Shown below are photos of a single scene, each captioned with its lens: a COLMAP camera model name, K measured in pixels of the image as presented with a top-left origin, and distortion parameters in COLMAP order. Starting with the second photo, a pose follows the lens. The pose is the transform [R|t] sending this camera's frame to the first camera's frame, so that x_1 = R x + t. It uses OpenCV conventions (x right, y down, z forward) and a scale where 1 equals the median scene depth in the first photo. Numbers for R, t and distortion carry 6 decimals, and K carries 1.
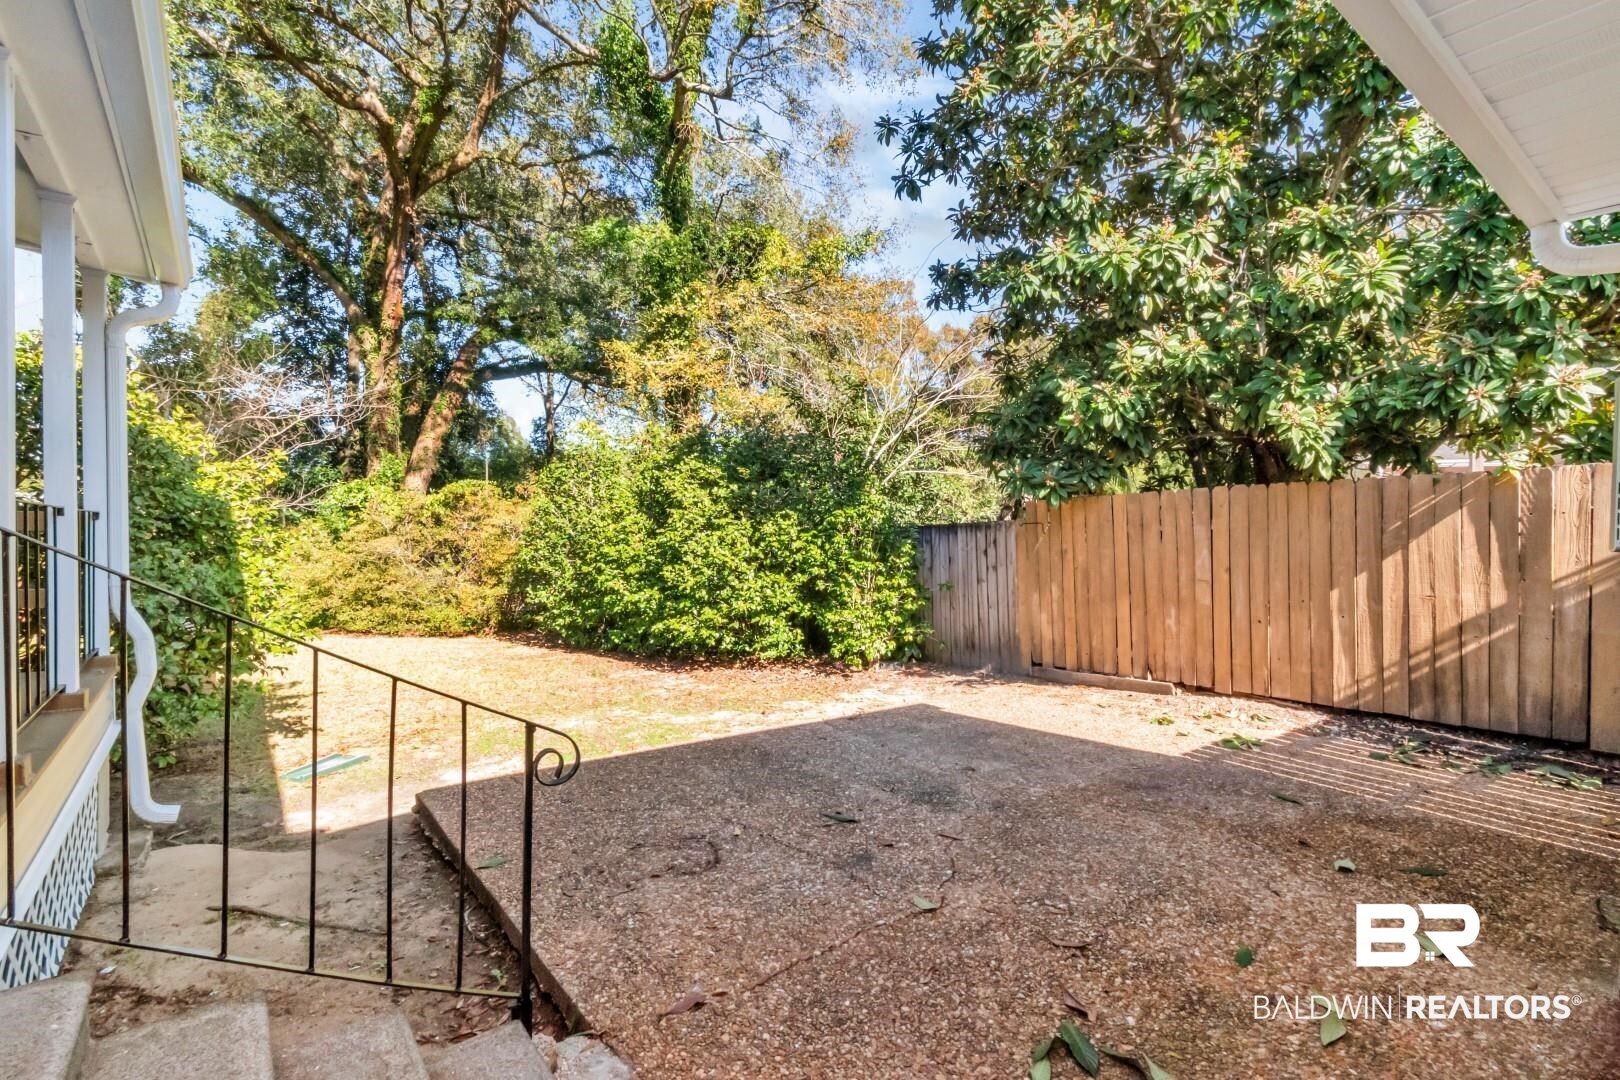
lens RADIAL K [[790.5, 0, 810.1], [0, 790.5, 546.7], [0, 0, 1]] dist [0.014871, -0.000762]
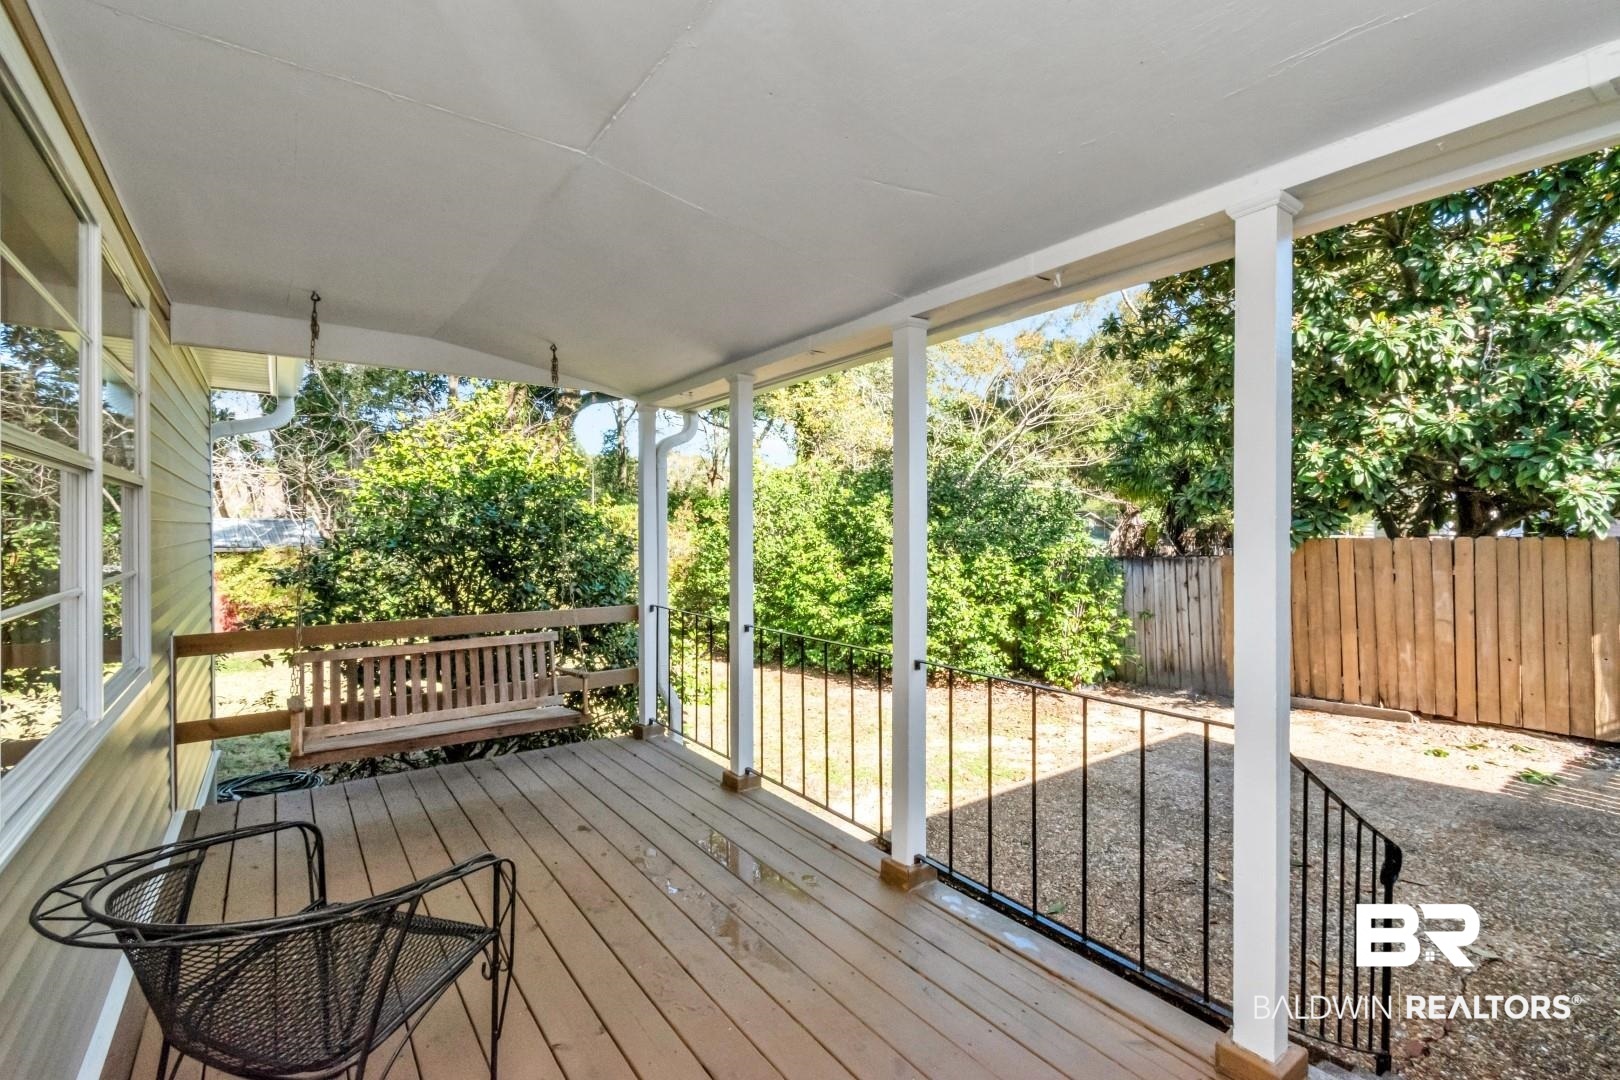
lens RADIAL K [[744.8, 0, 801.2], [0, 744.8, 531.1], [0, 0, 1]] dist [0.005978, -0.001428]
pose [[0.999443, -0.012753, -0.030847, -0.363486], [0.012462, 0.999876, -0.009597, -0.082179], [0.030966, 0.009207, 0.999478, -0.075210]]
